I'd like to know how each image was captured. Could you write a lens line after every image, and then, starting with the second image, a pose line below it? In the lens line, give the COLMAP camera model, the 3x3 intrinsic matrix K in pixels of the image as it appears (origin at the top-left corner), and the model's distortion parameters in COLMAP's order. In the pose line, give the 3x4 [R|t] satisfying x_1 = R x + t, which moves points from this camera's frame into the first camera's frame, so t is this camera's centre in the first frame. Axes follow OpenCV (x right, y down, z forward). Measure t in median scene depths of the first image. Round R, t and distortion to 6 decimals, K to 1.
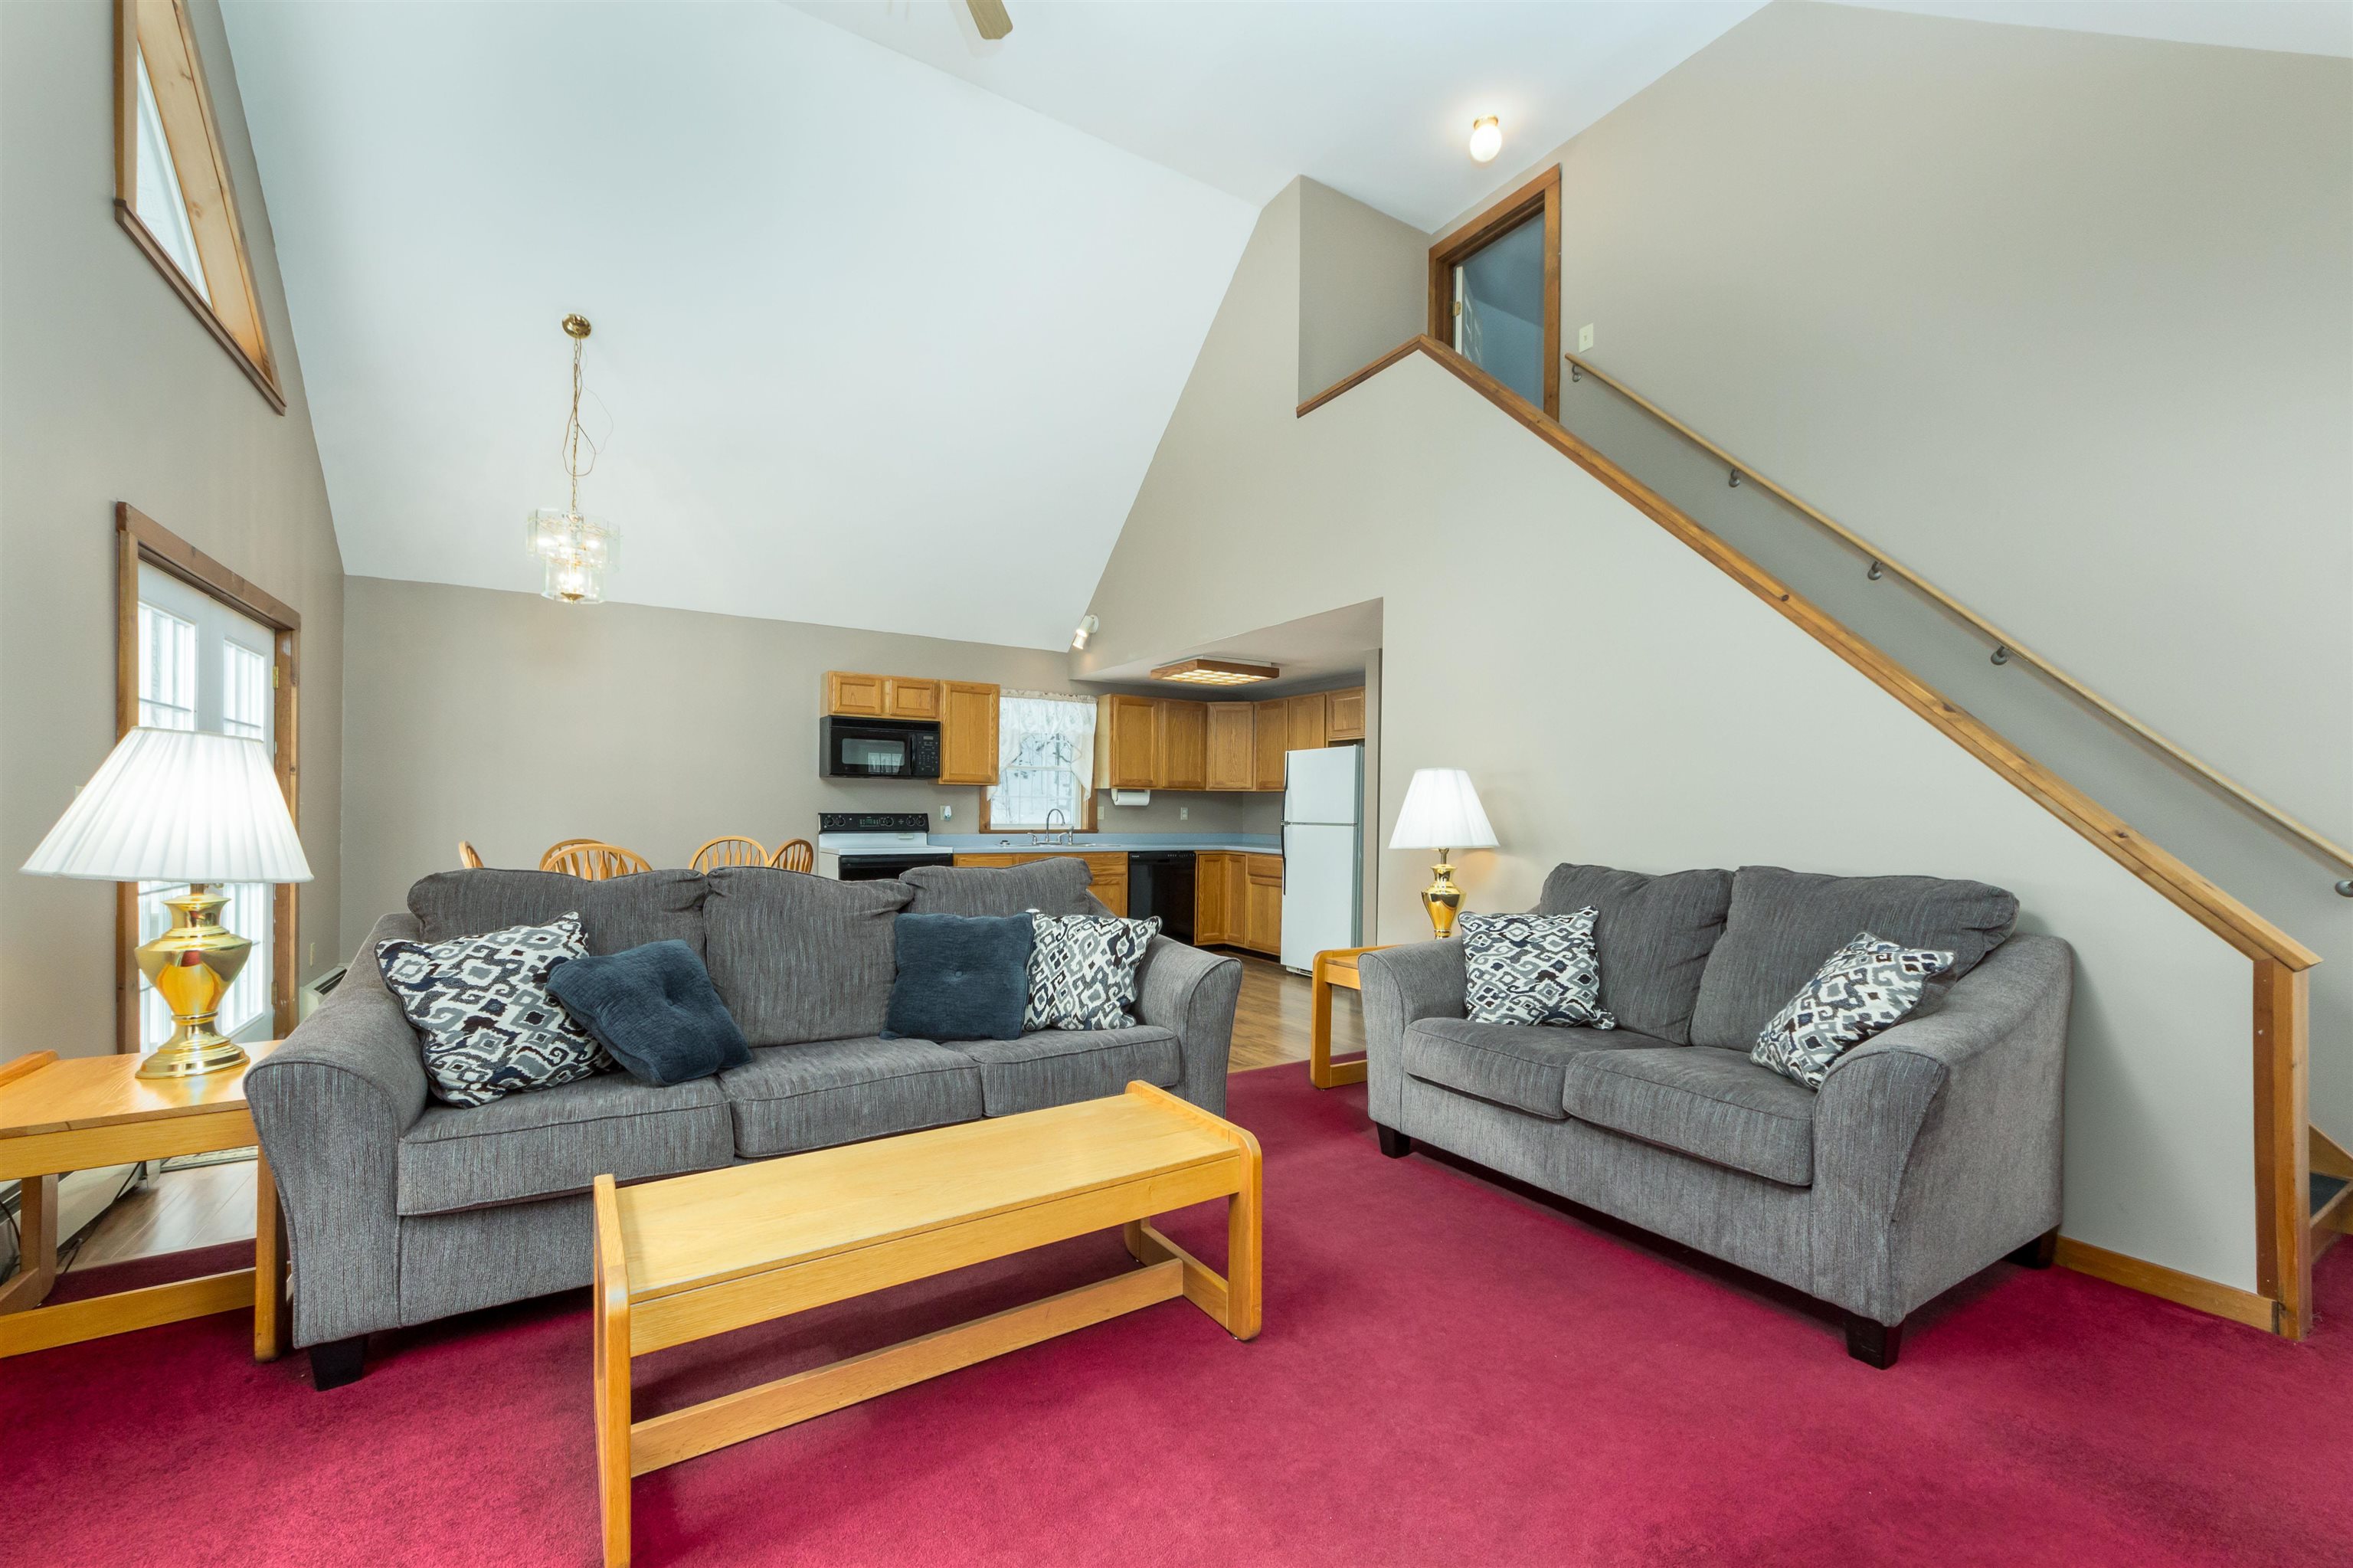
lens RADIAL K [[941.2, 0, 1184.1], [0, 941.2, 812.2], [0, 0, 1]] dist [-0.001009, -0.000057]
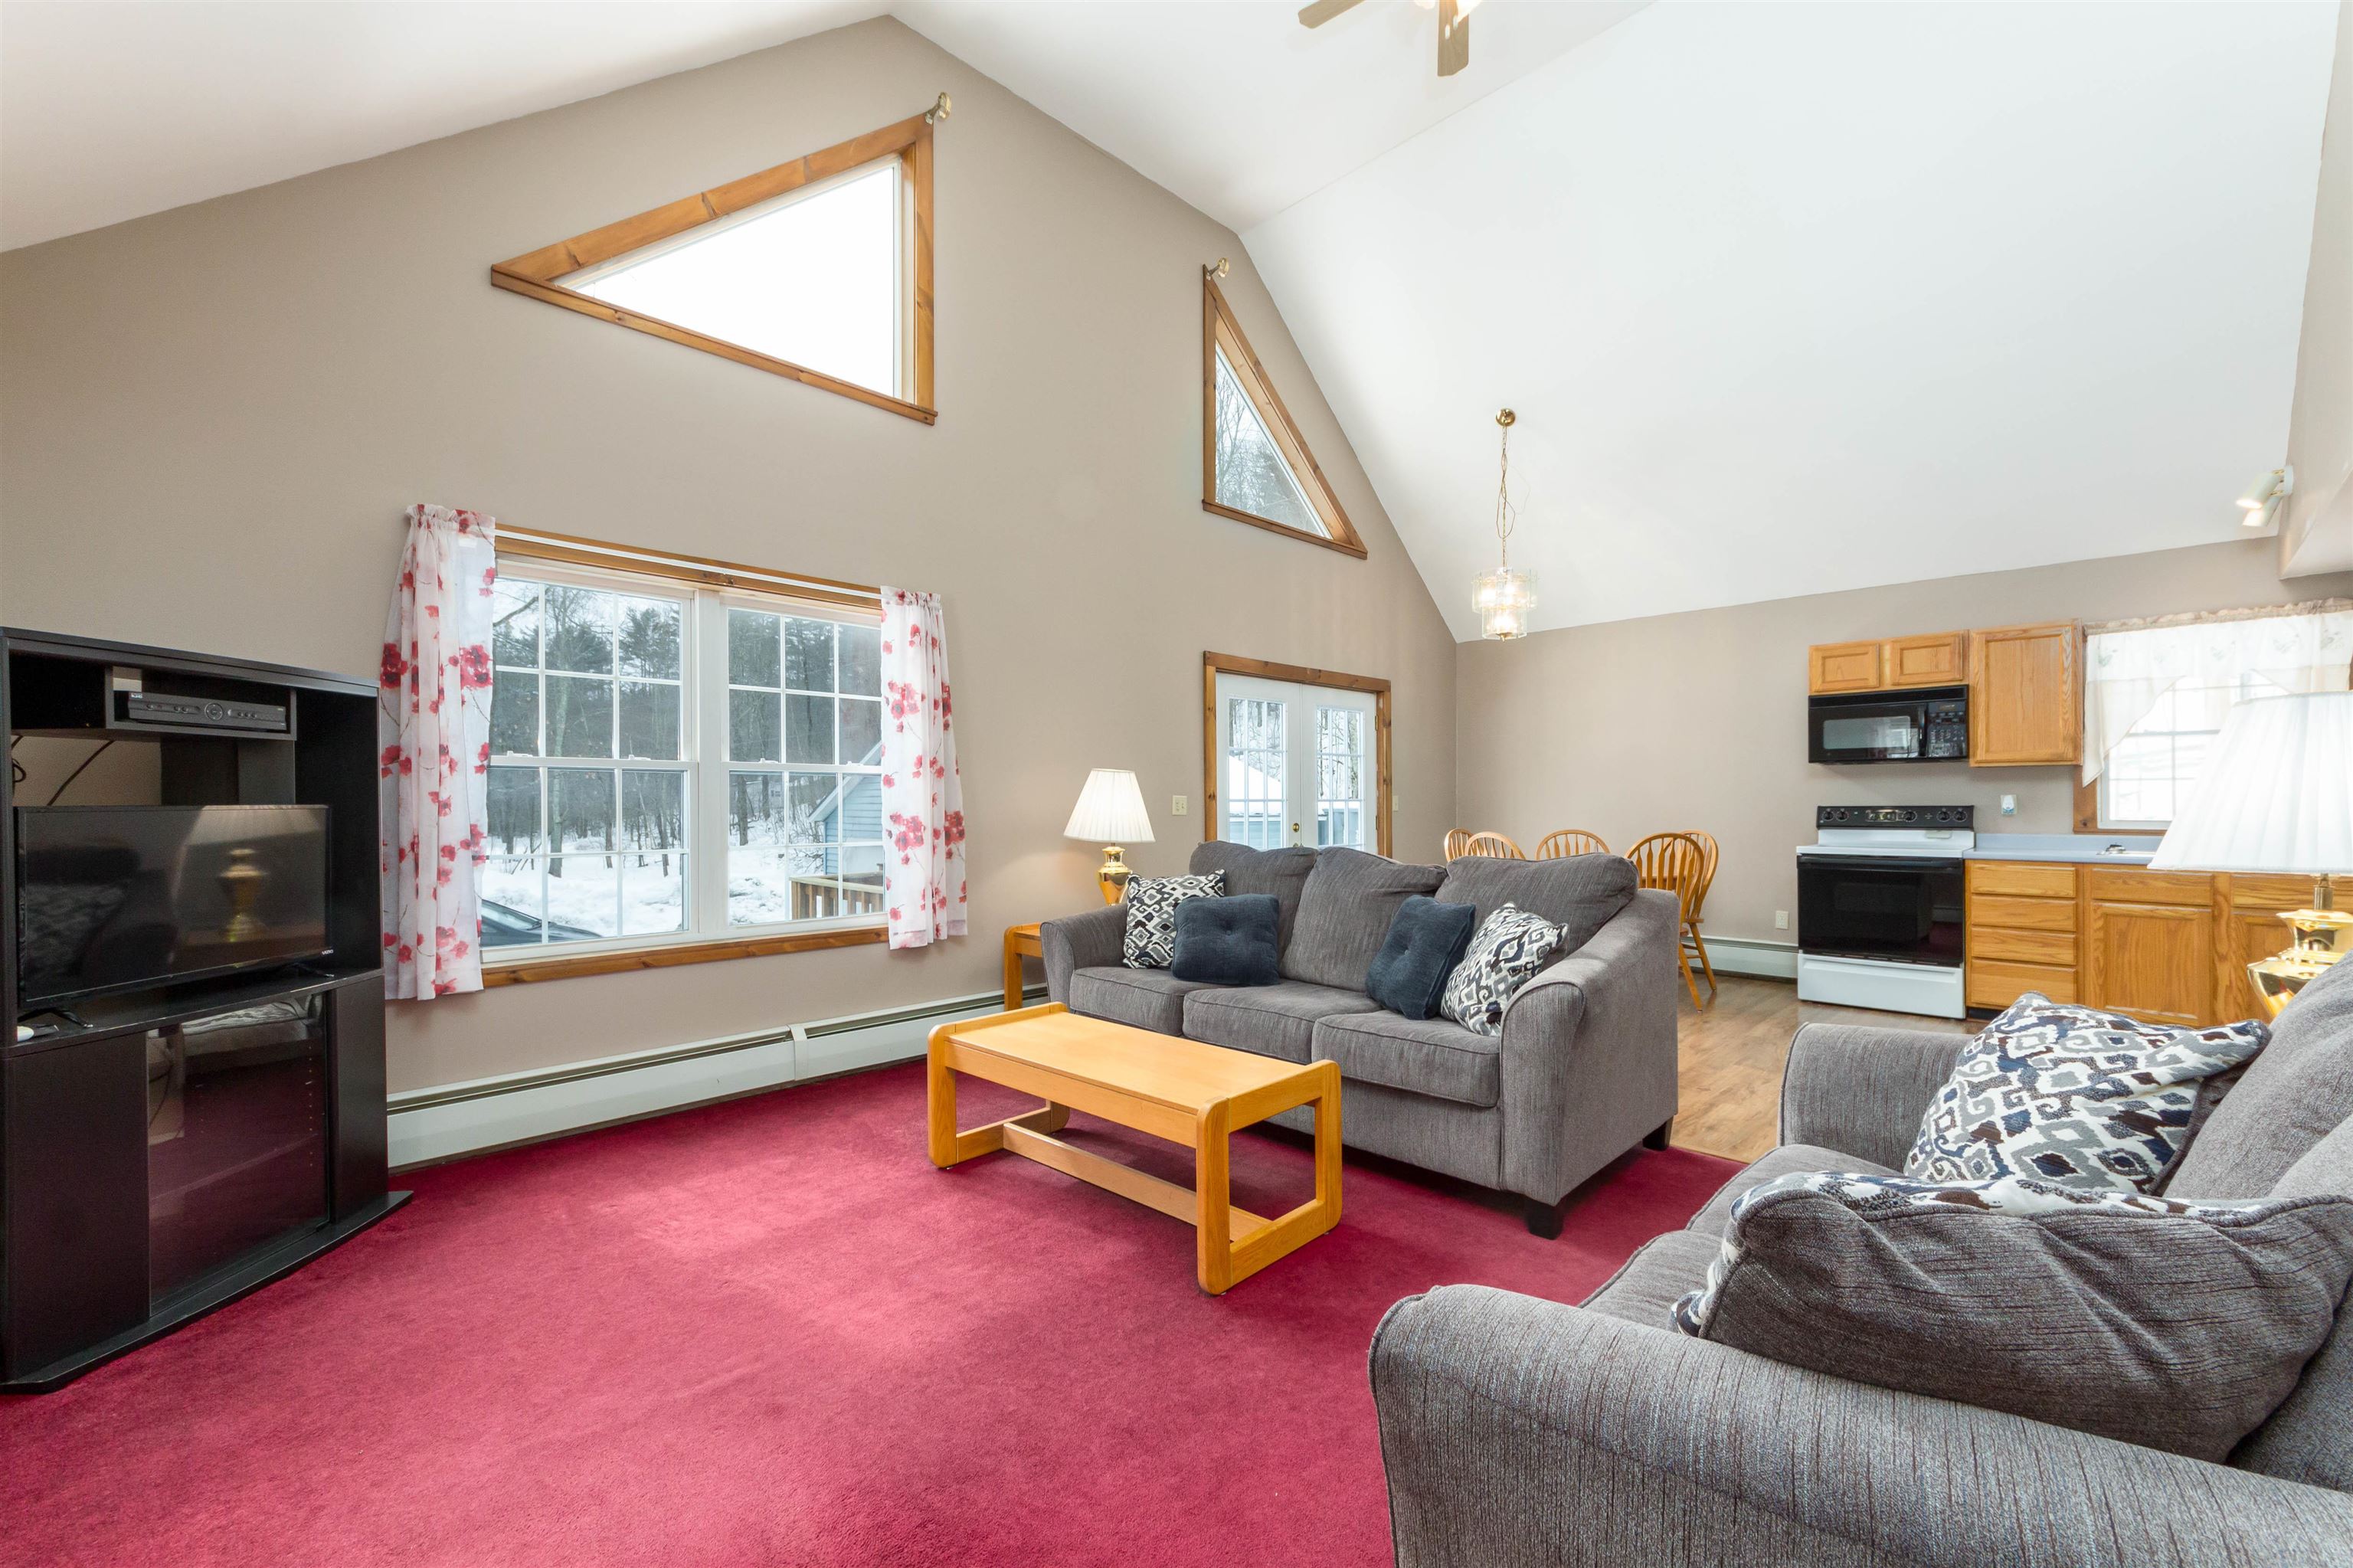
lens RADIAL K [[959.9, 0, 1230.2], [0, 959.9, 806.2], [0, 0, 1]] dist [0.011716, -0.000105]
pose [[0.259308, -0.005879, -0.965777, 0.331932], [0.004863, 0.999977, -0.004782, 0.002816], [0.965782, -0.003457, 0.259330, 0.215761]]
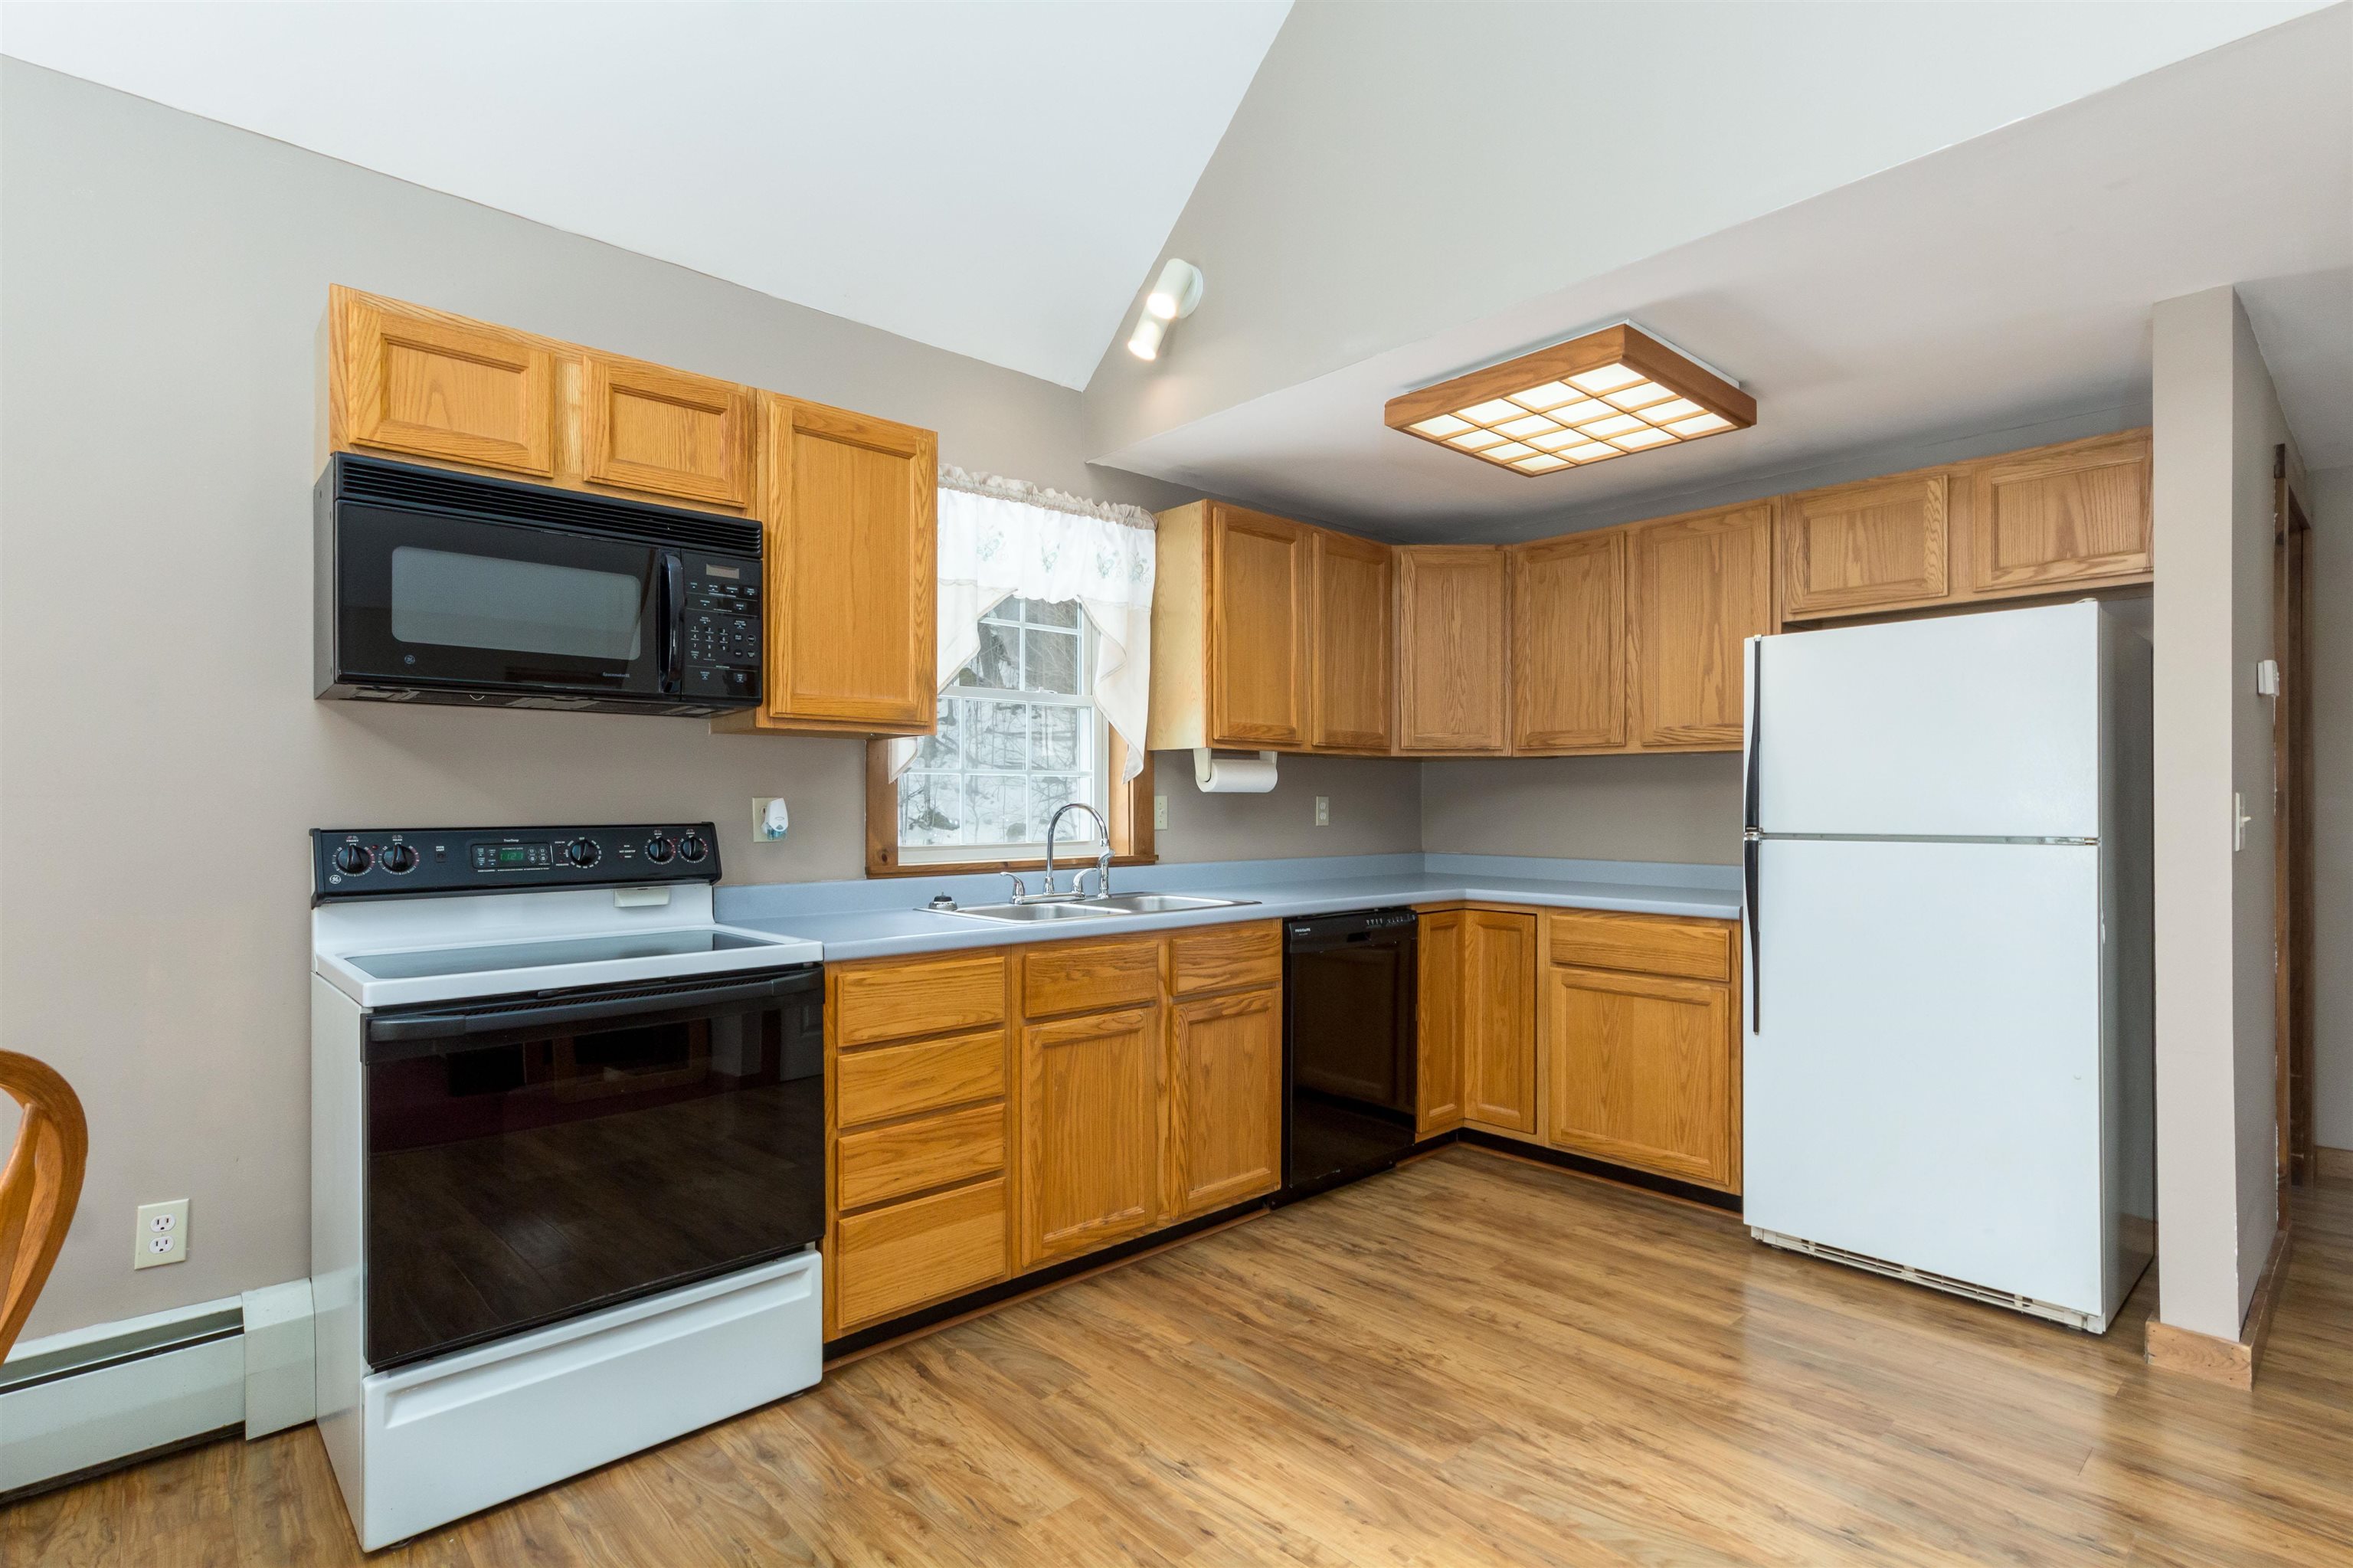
lens RADIAL K [[1139.8, 0, 1172.2], [0, 1139.8, 806.3], [0, 0, 1]] dist [-0.001656, 0.006737]
pose [[0.984307, -0.011874, 0.176066, -0.189270], [0.011635, 0.999929, 0.002393, -0.003459], [-0.176082, -0.000307, 0.984375, 0.597184]]
